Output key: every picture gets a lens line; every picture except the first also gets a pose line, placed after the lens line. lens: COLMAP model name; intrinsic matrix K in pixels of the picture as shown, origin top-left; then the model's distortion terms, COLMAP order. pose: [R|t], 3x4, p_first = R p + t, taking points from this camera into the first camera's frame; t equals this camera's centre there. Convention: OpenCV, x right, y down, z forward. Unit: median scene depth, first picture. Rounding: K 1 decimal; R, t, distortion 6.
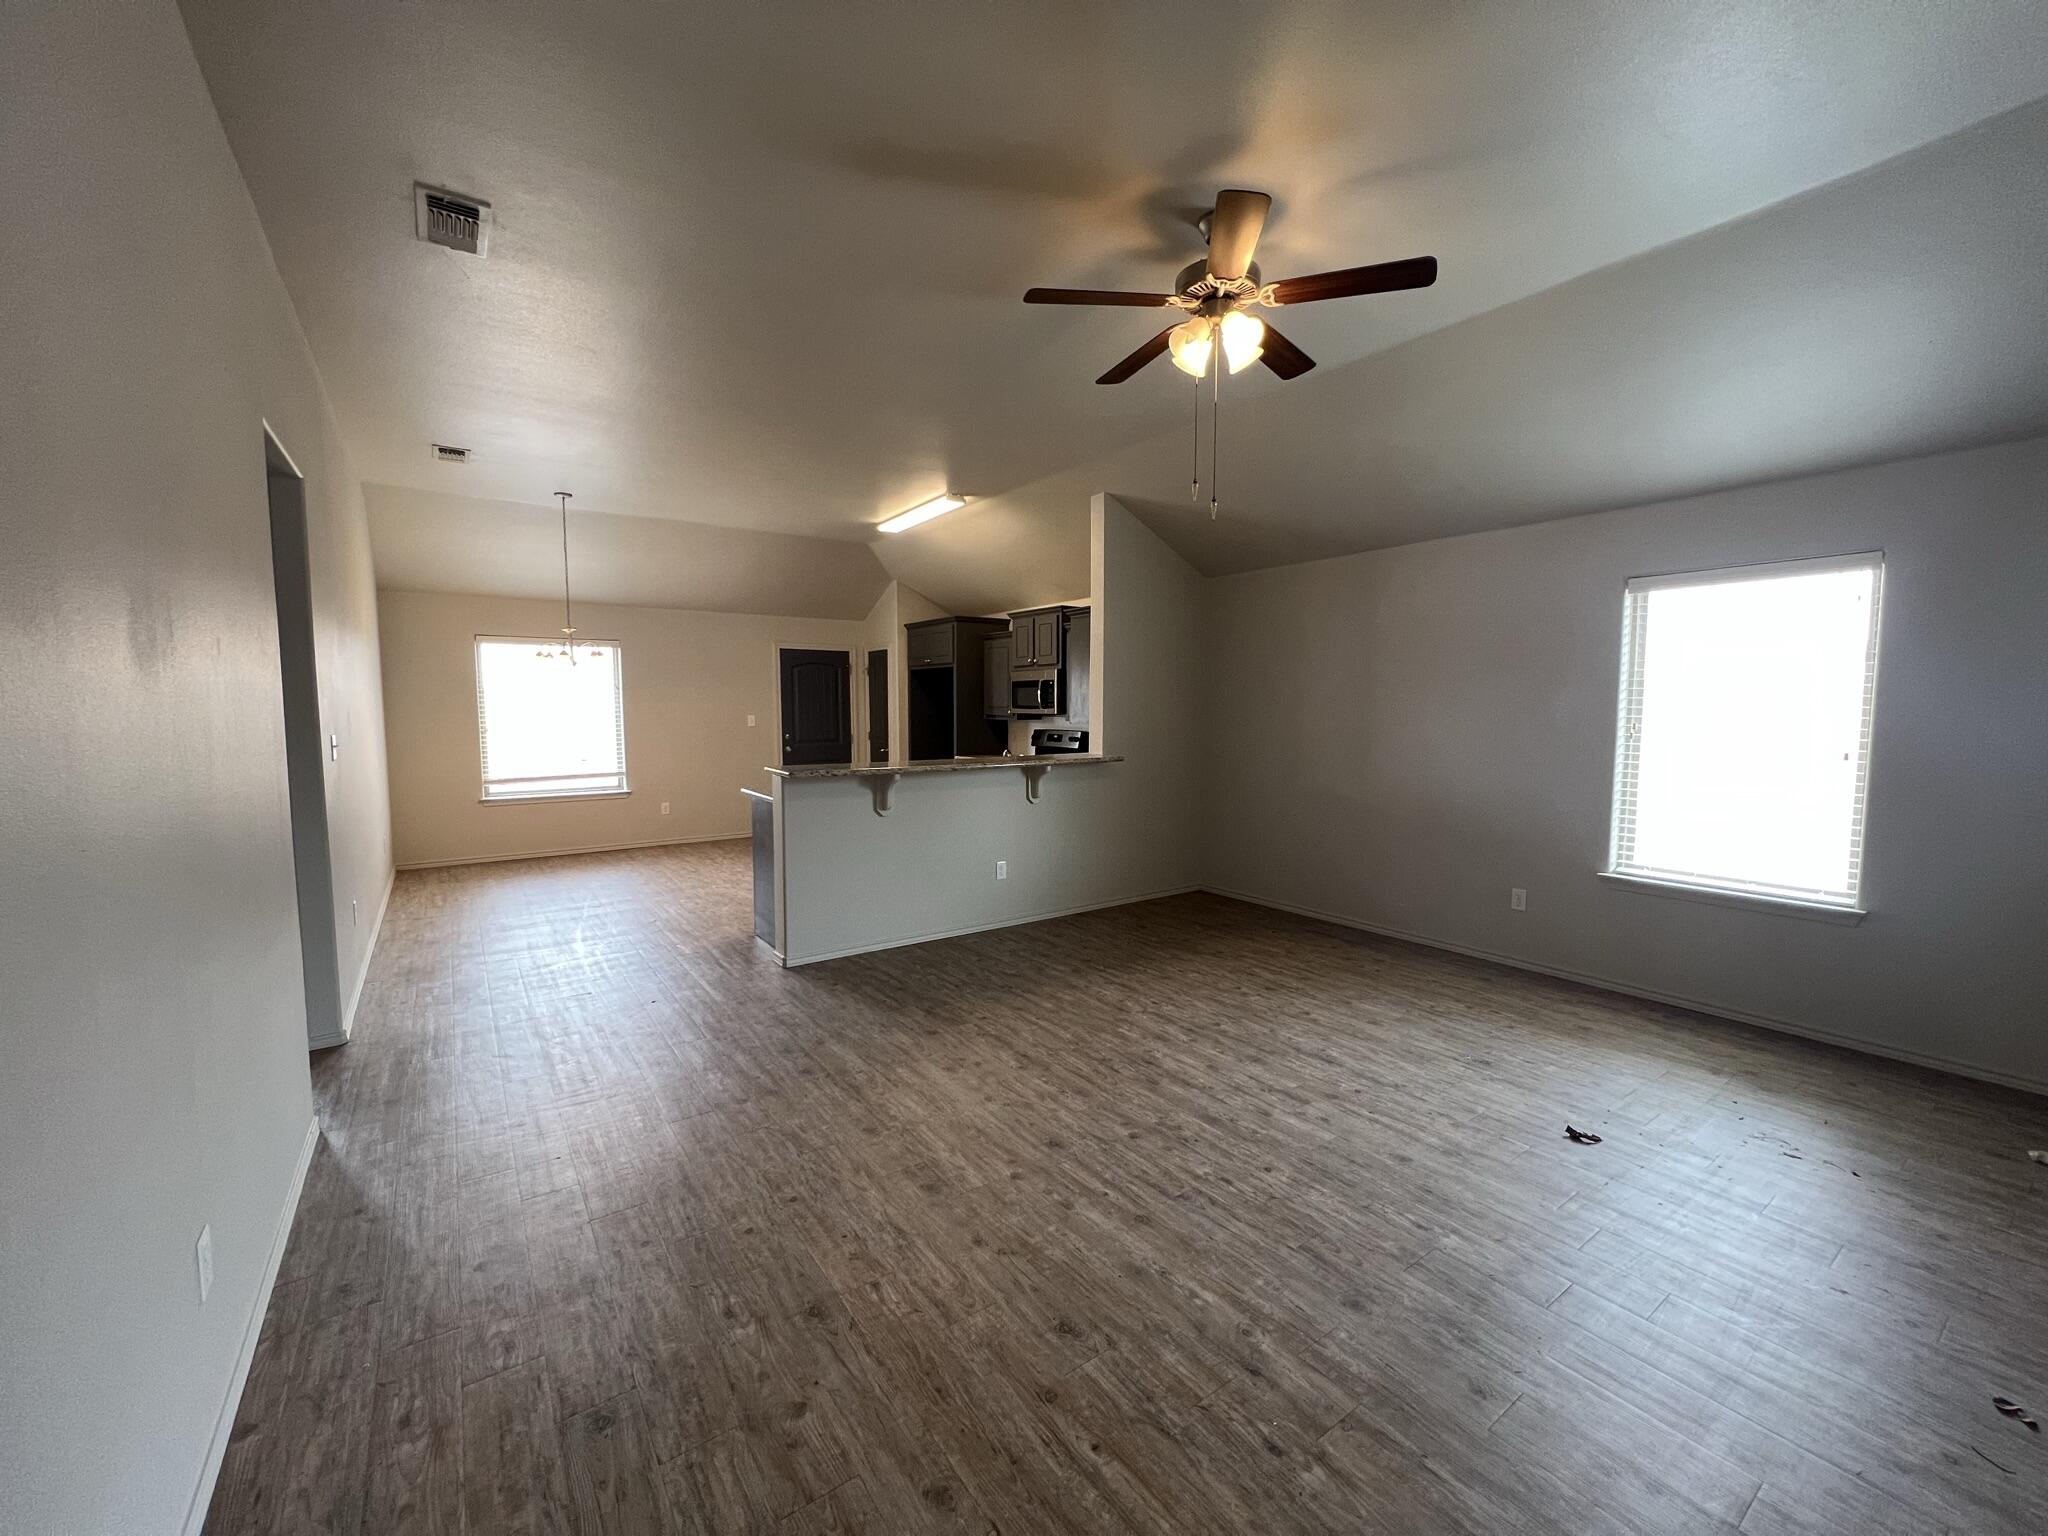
lens RADIAL K [[817.4, 0, 1018.4], [0, 817.4, 770.6], [0, 0, 1]] dist [-0.000020, -0.000289]
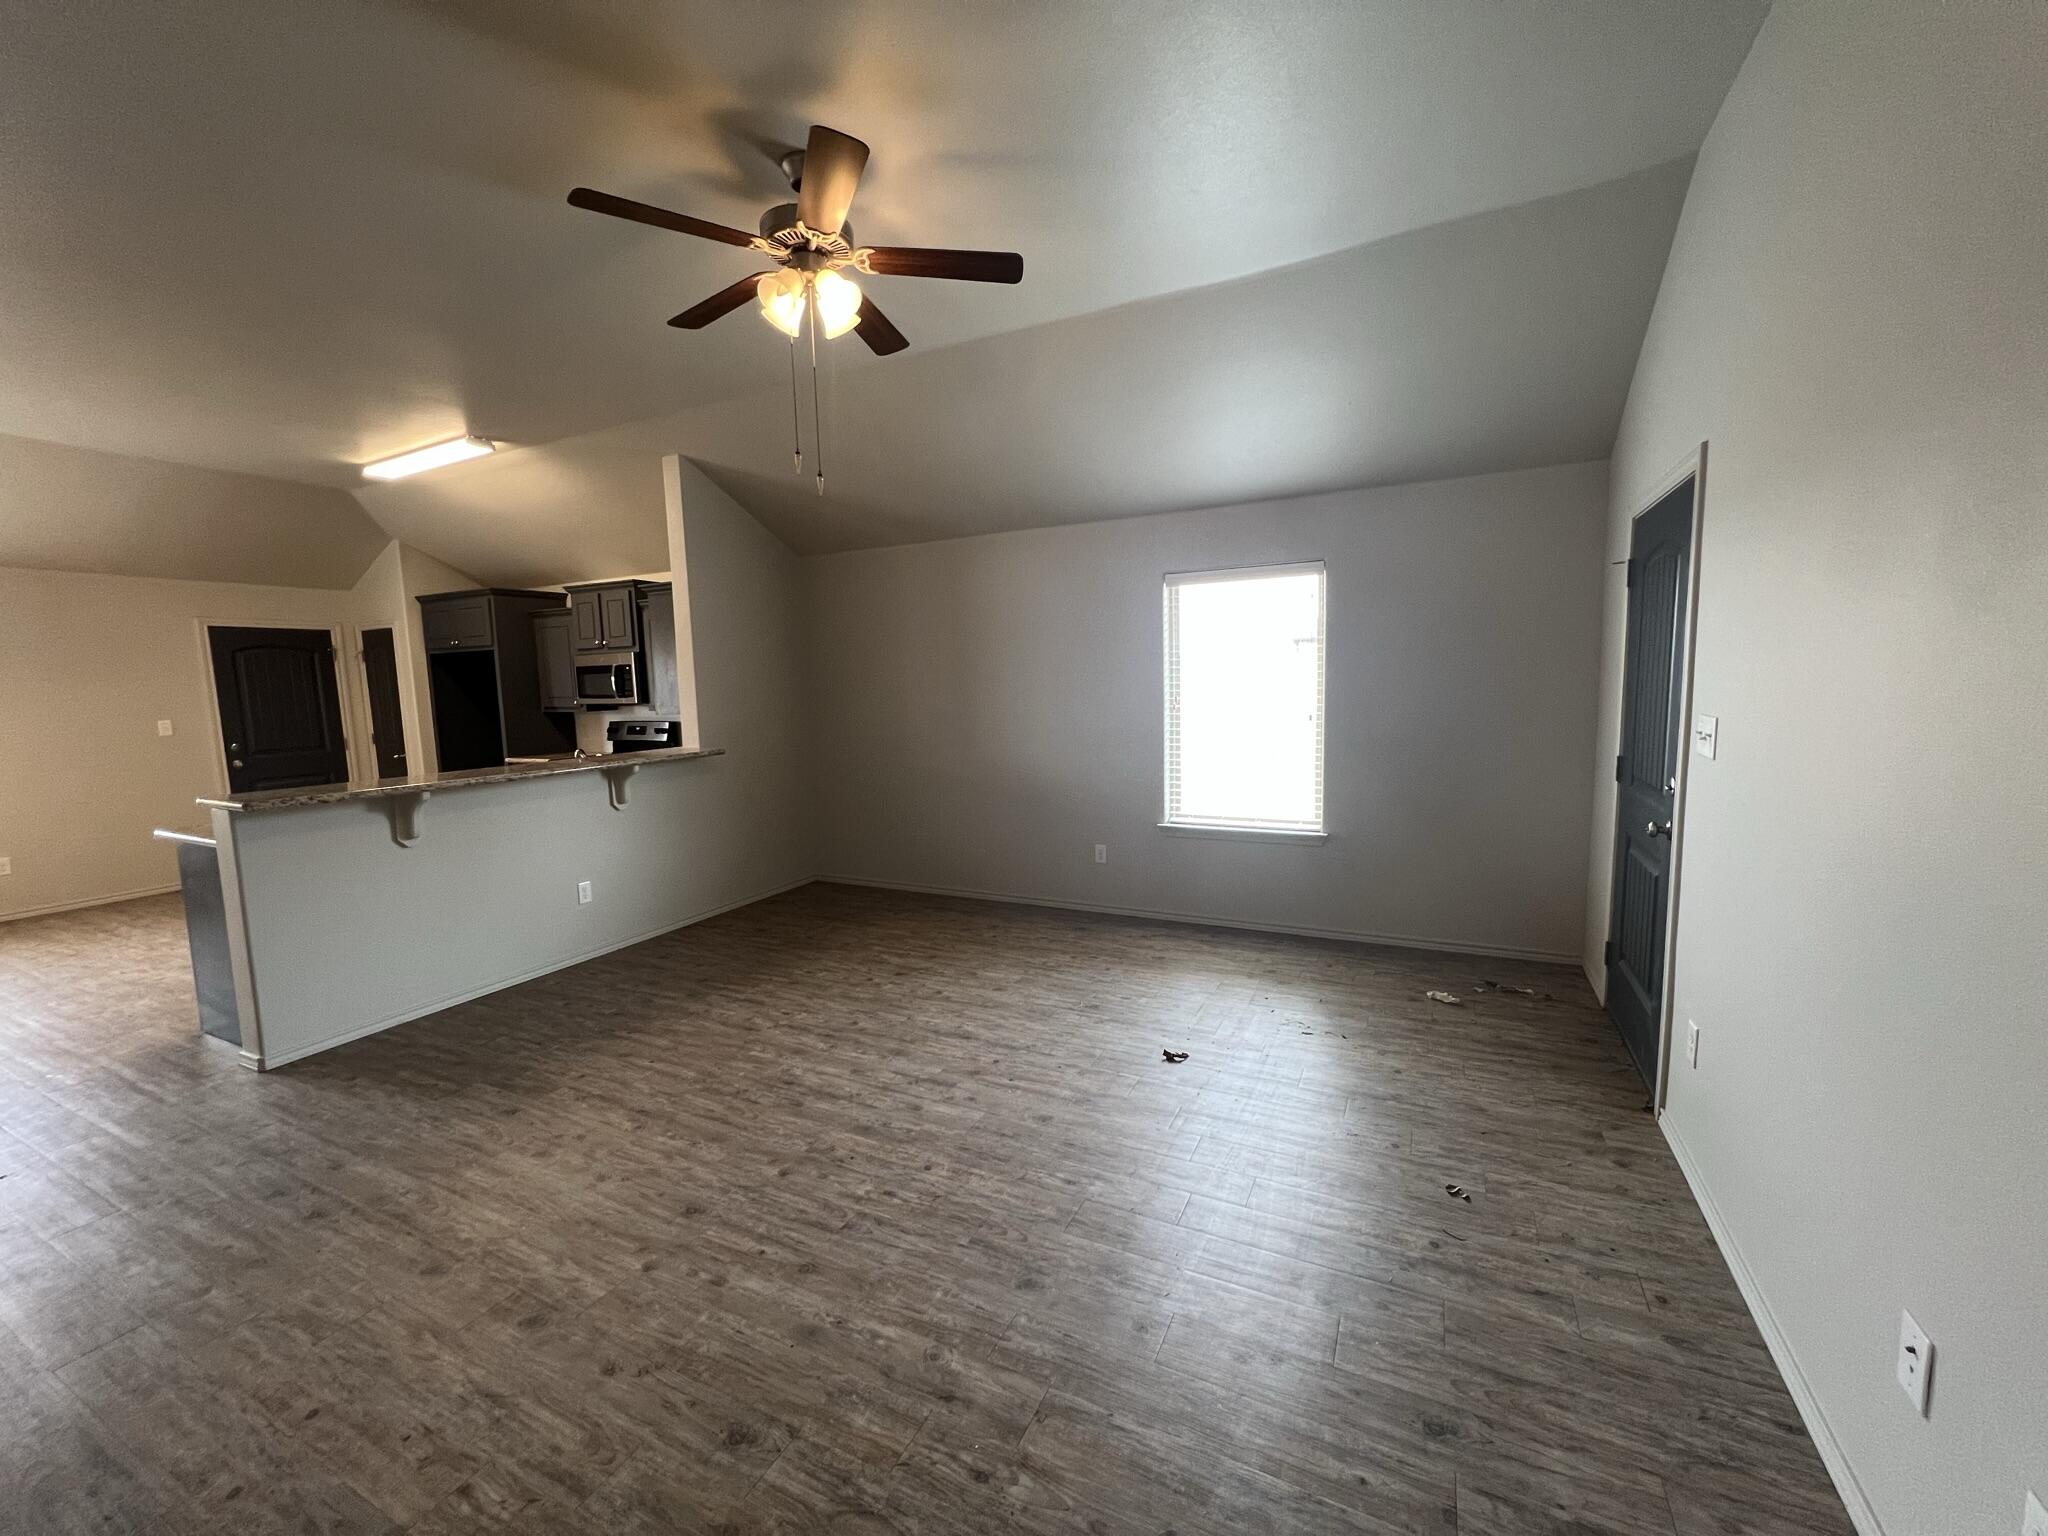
lens RADIAL K [[817.4, 0, 1018.4], [0, 817.4, 770.6], [0, 0, 1]] dist [-0.000020, -0.000289]
pose [[0.881517, -0.075546, 0.466069, -0.016147], [0.063278, 0.997114, 0.041942, -0.017889], [-0.467892, -0.007481, 0.883754, 0.062952]]
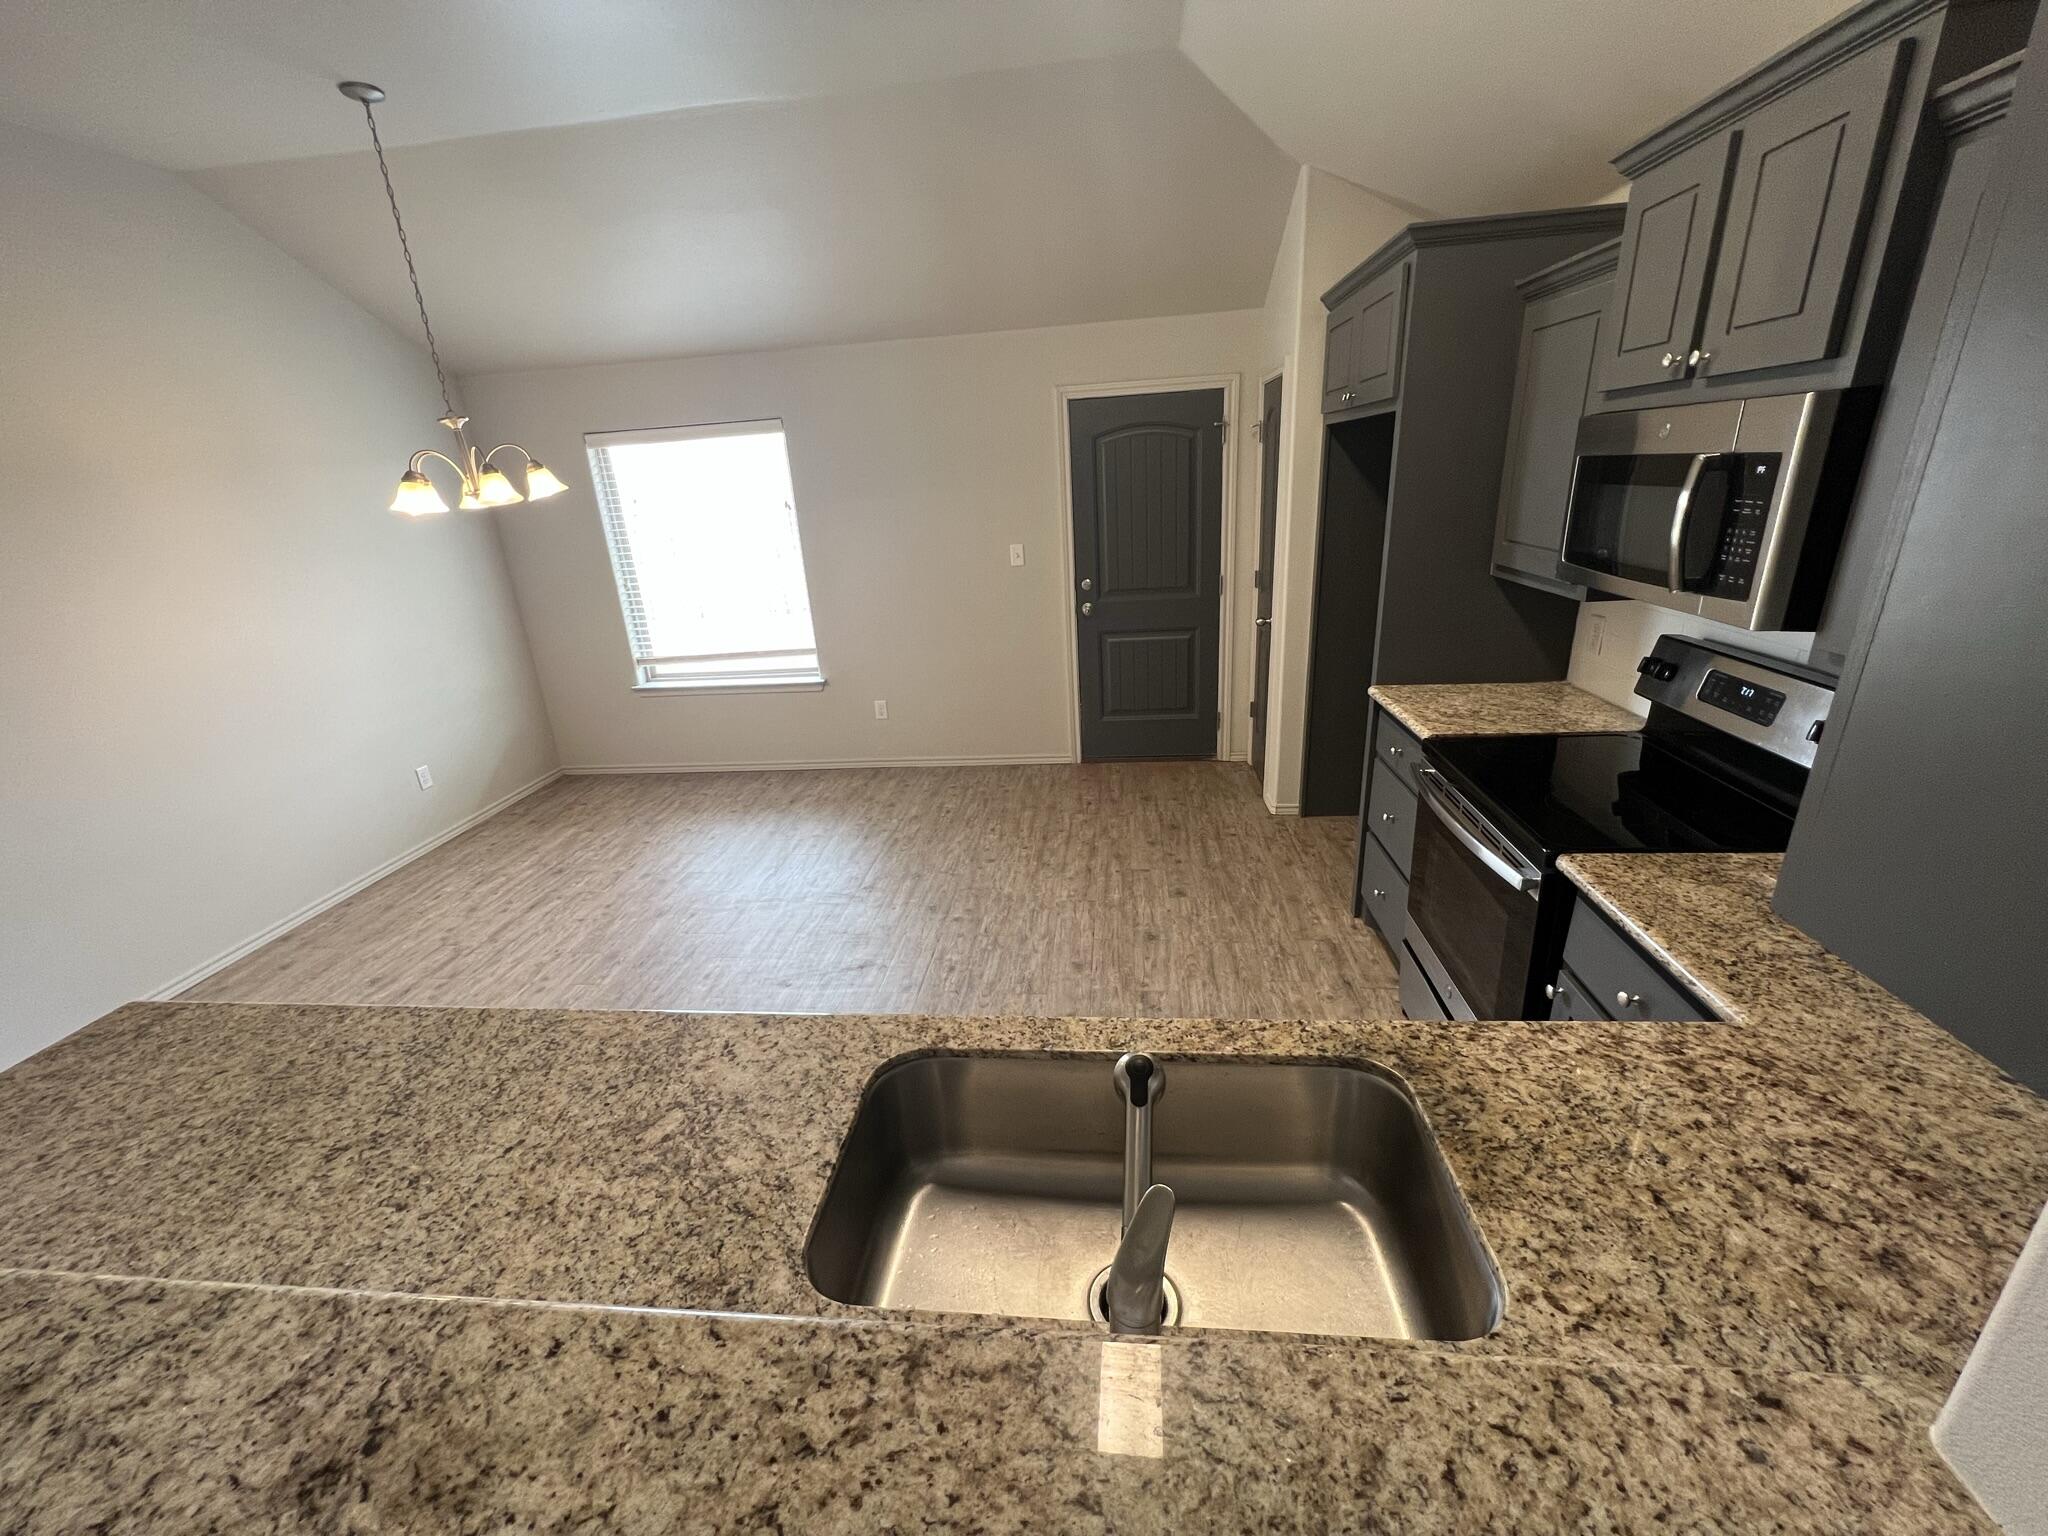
lens RADIAL K [[819.5, 0, 1018.0], [0, 819.5, 772.6], [0, 0, 1]] dist [-0.001743, -0.000301]
pose [[0.749435, 0.184415, -0.635876, 0.096612], [0.007456, 0.958013, 0.286628, -0.206337], [0.662036, -0.219550, 0.716593, 1.563014]]
